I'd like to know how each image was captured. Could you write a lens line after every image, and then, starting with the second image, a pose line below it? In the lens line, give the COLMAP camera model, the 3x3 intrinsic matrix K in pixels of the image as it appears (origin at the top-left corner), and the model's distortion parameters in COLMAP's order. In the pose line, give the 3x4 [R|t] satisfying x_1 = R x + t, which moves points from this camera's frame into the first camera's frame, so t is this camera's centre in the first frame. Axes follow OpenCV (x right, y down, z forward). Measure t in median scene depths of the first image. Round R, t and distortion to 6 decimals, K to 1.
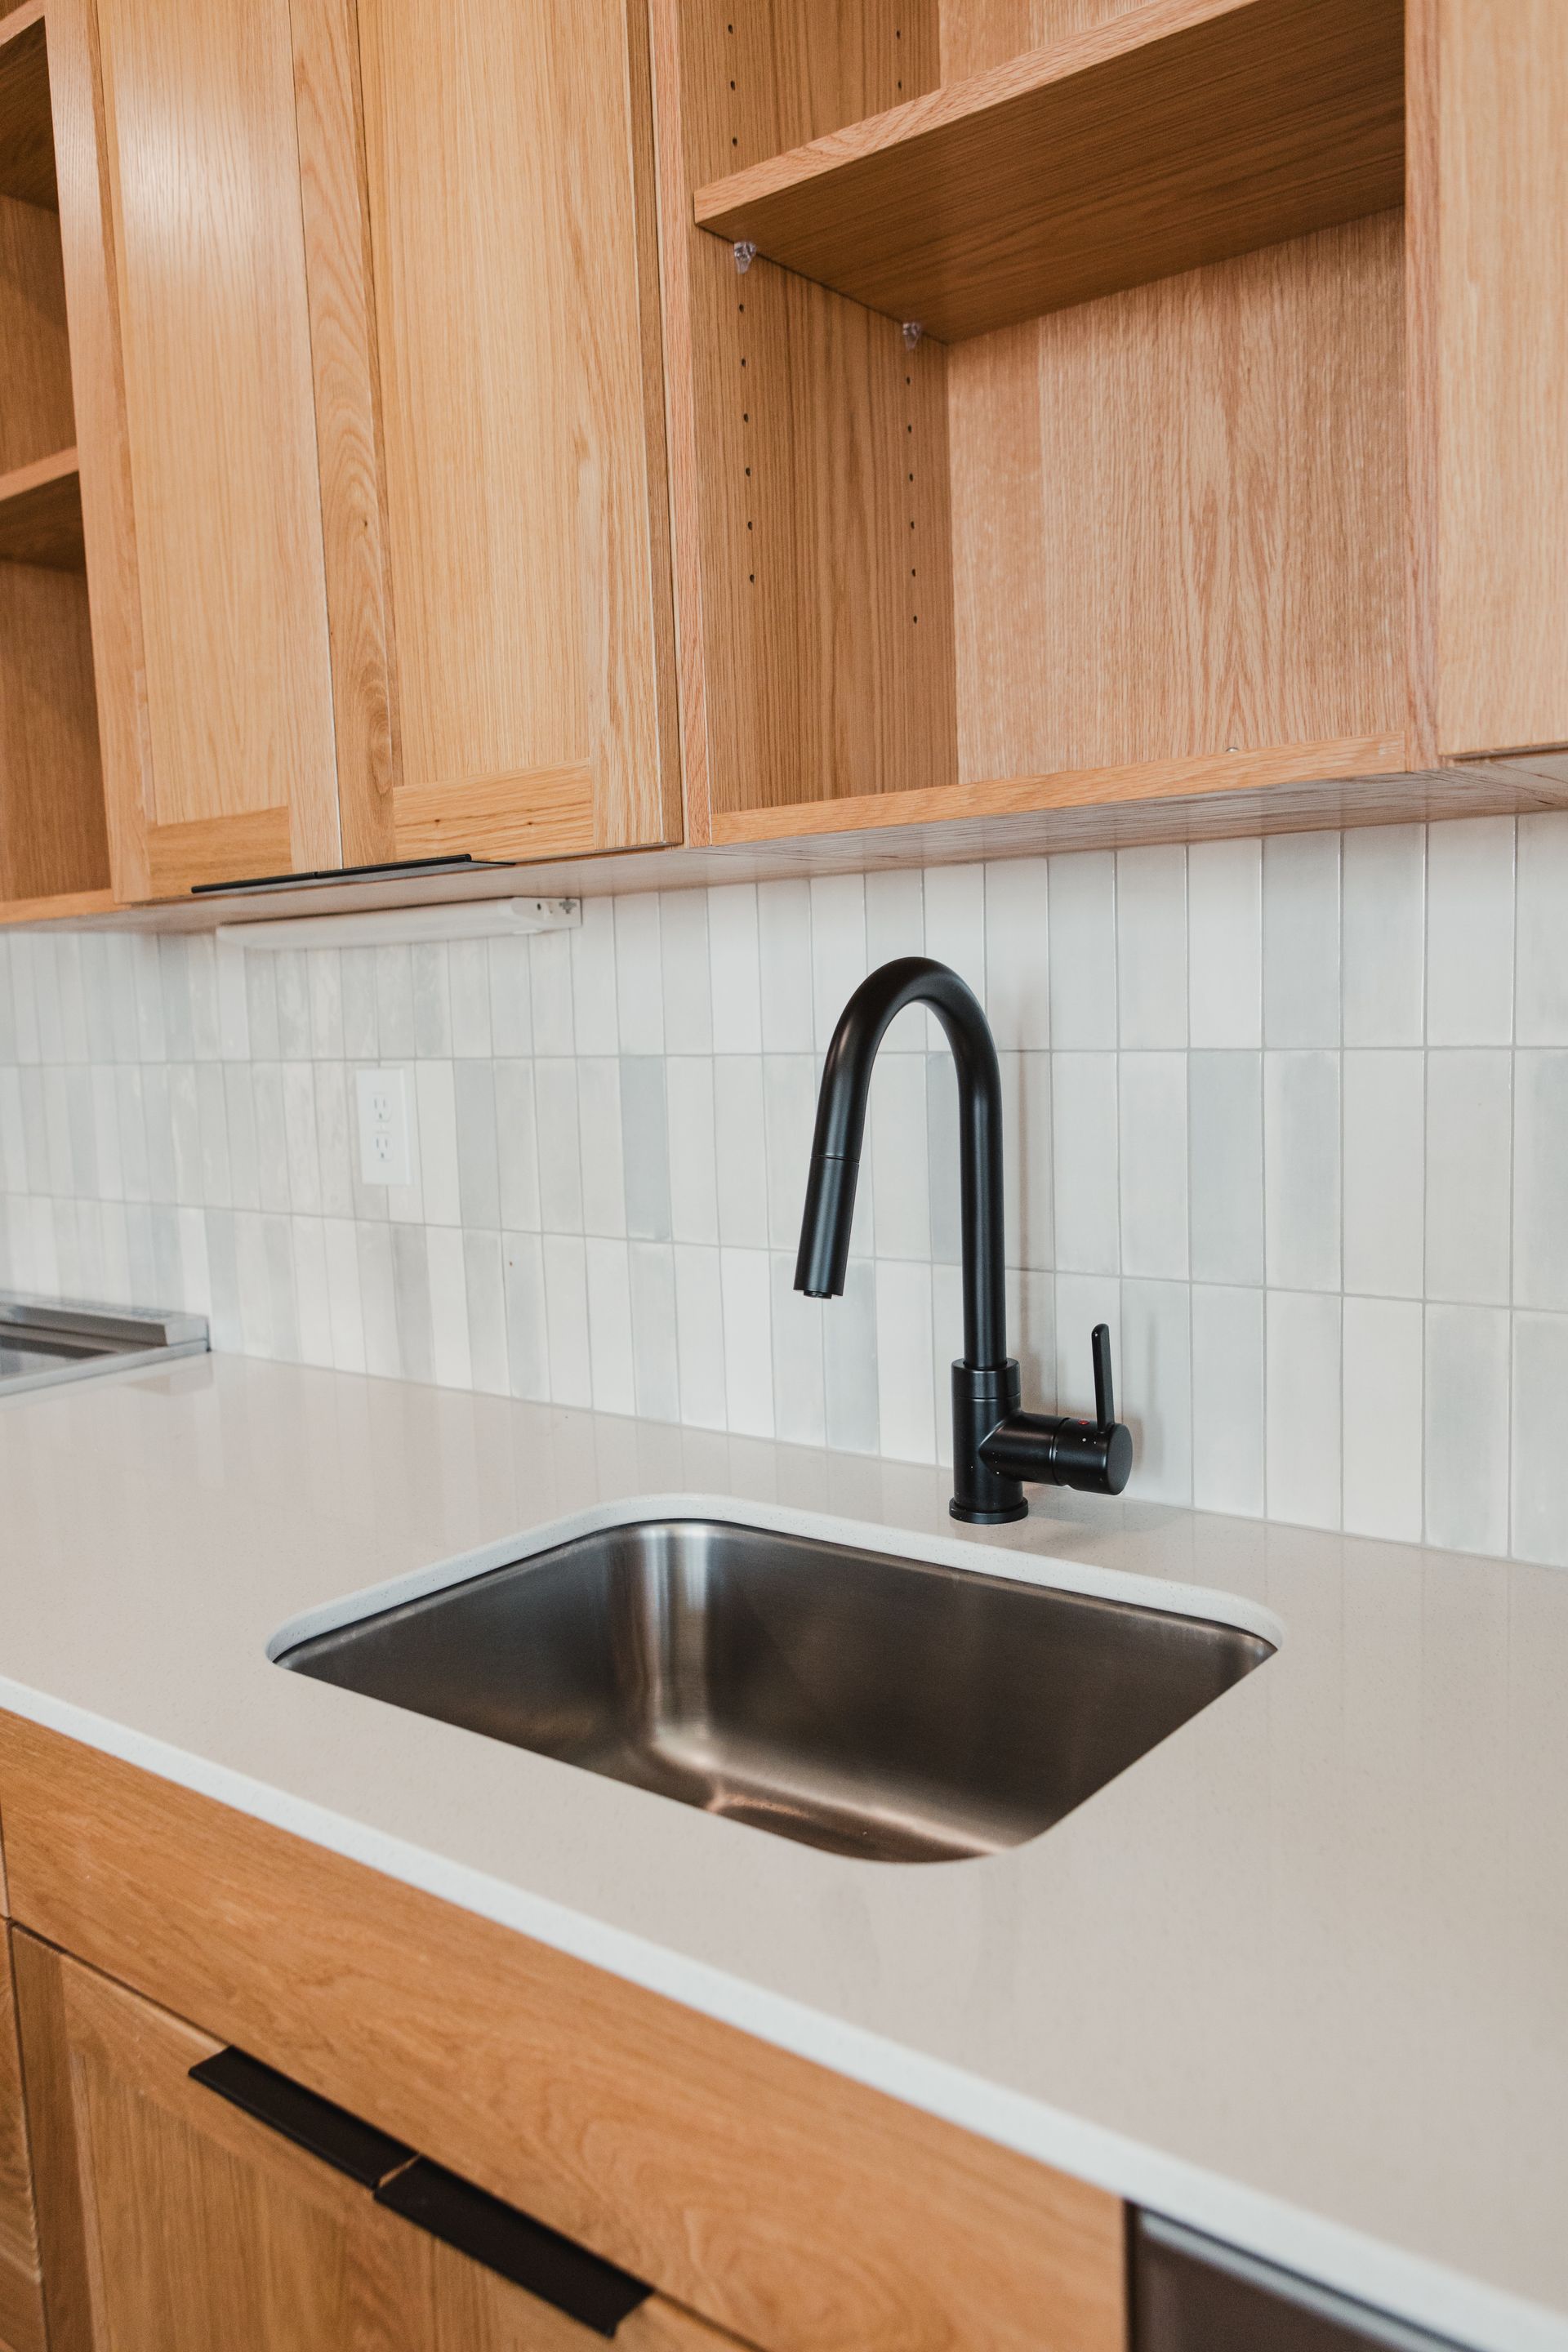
lens RADIAL K [[1745.2, 0, 773.8], [0, 1745.2, 1176.6], [0, 0, 1]] dist [0.014794, -0.018529]
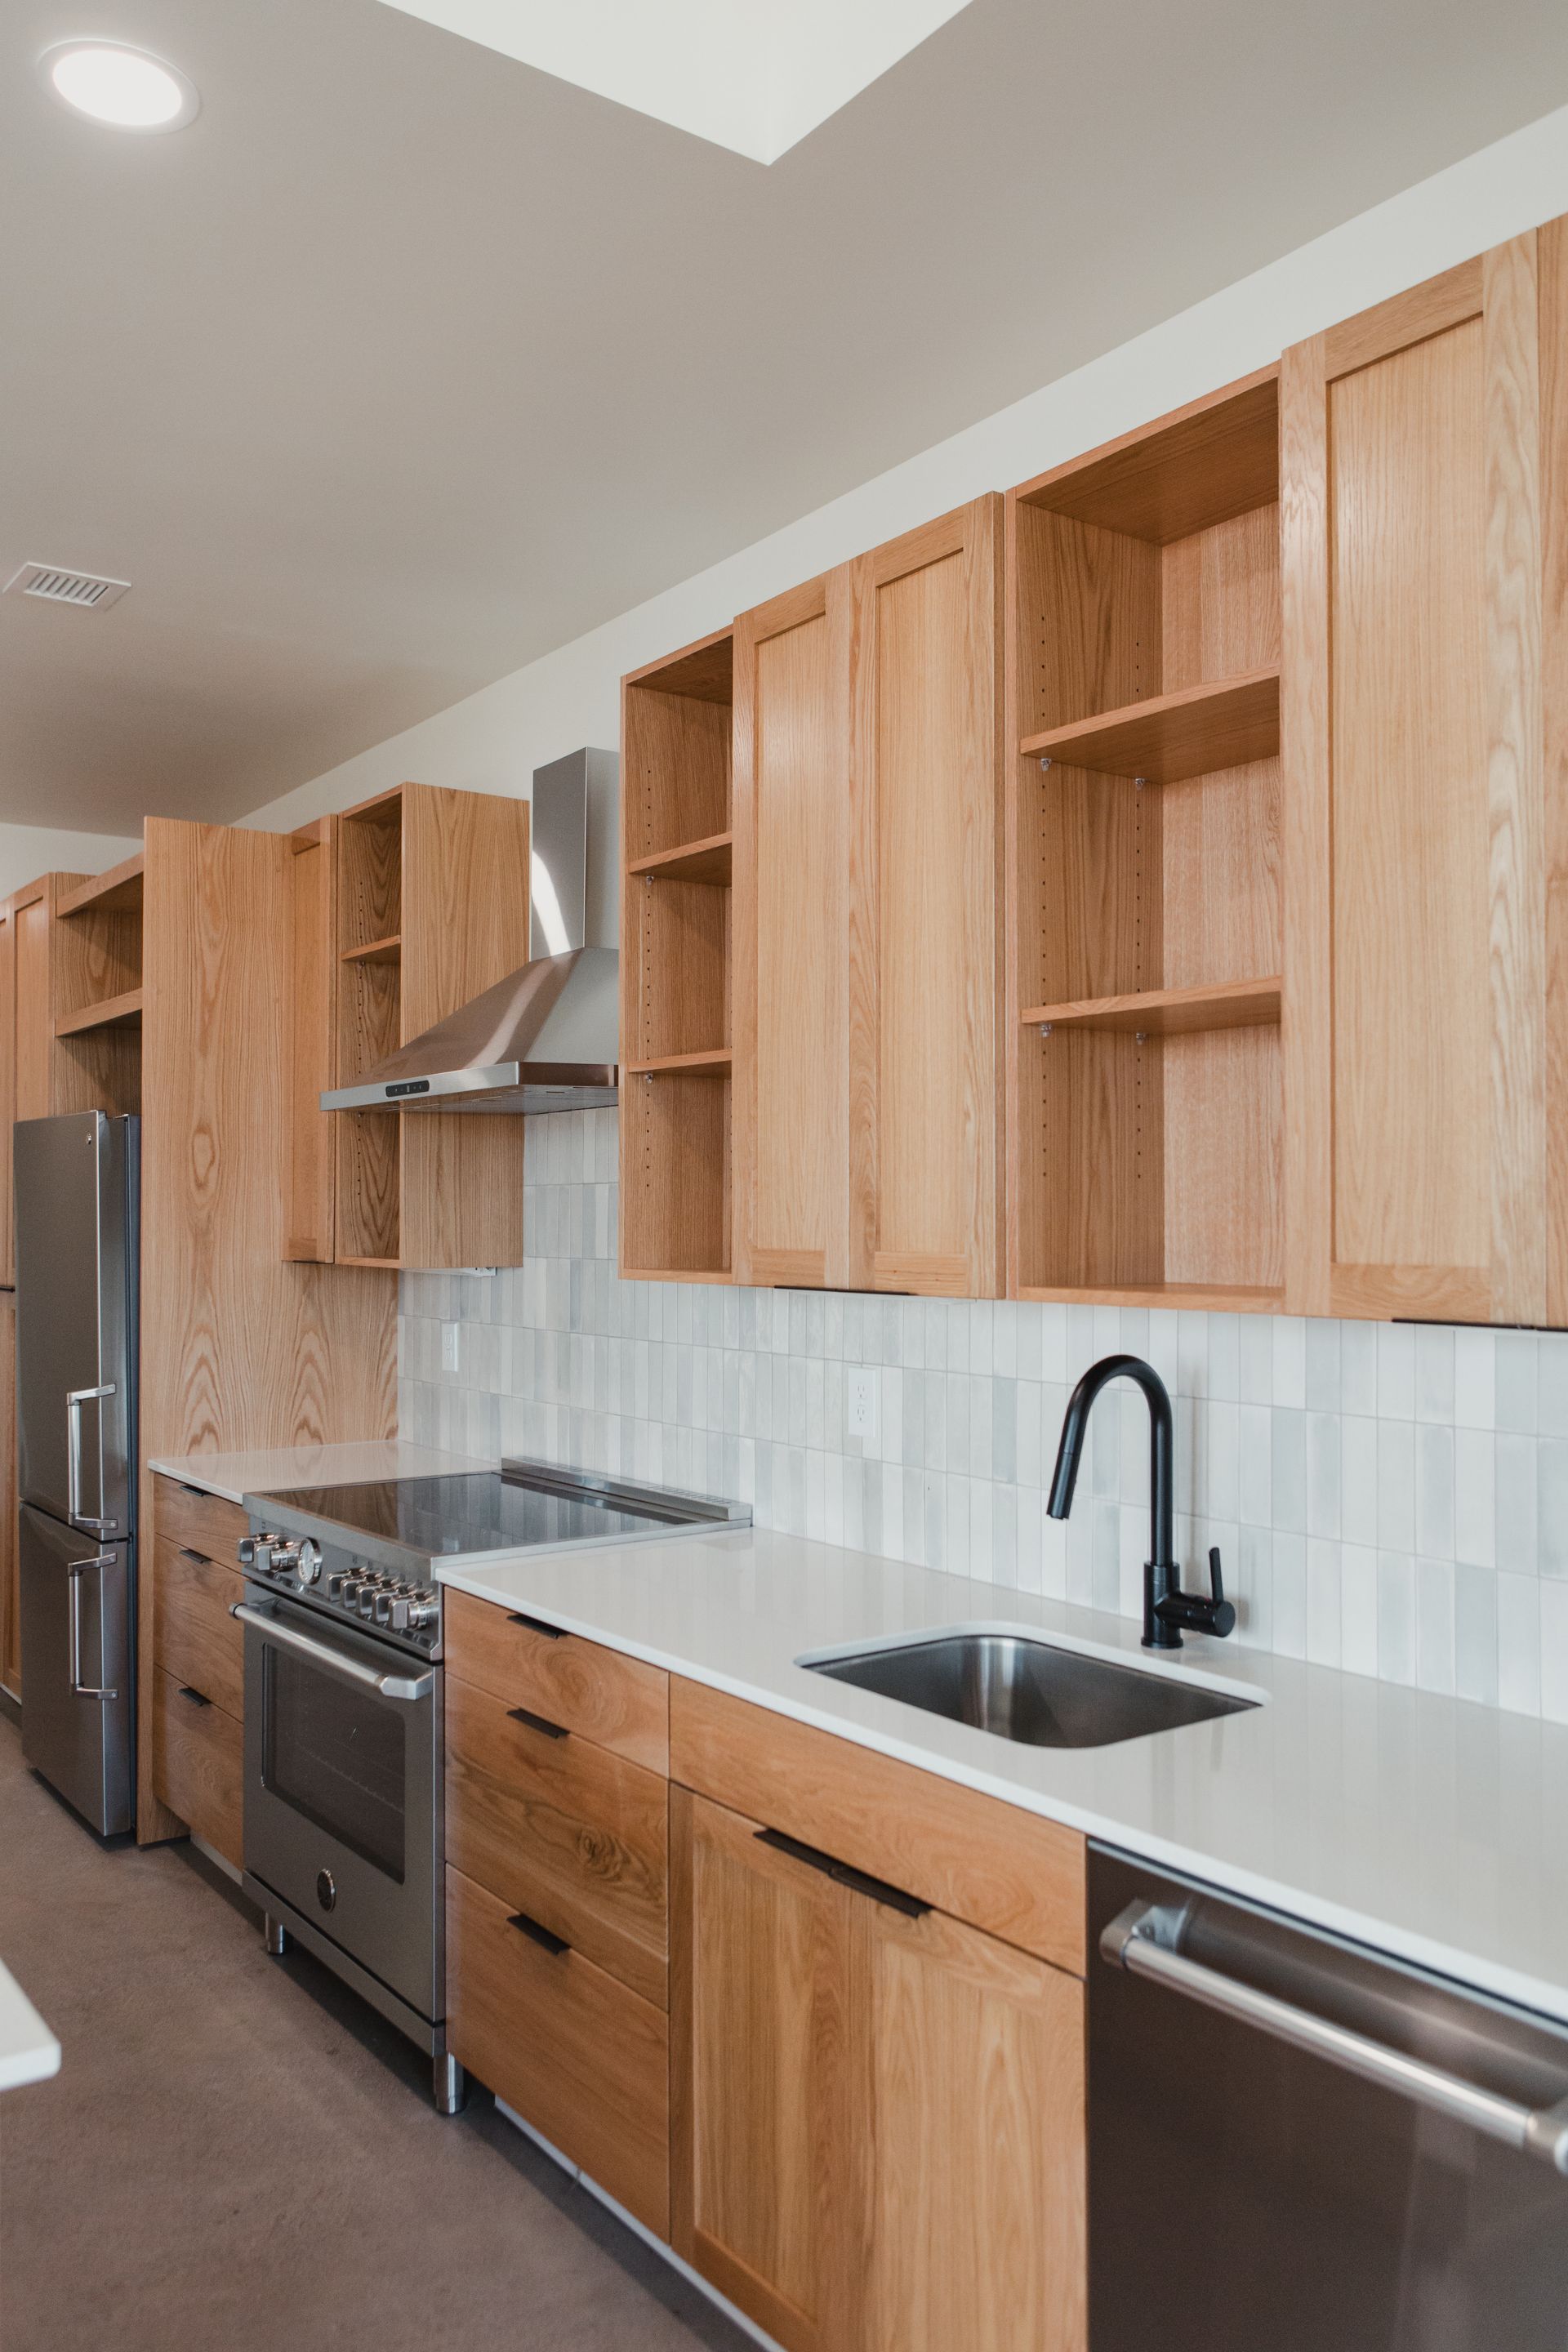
lens RADIAL K [[1745.2, 0, 787.9], [0, 1745.2, 1191.9], [0, 0, 1]] dist [0.014794, -0.018529]
pose [[0.963208, 0.034938, -0.266475, 0.229616], [-0.065130, 0.992303, -0.105319, -0.069885], [0.260745, 0.118800, 0.958070, -1.008897]]
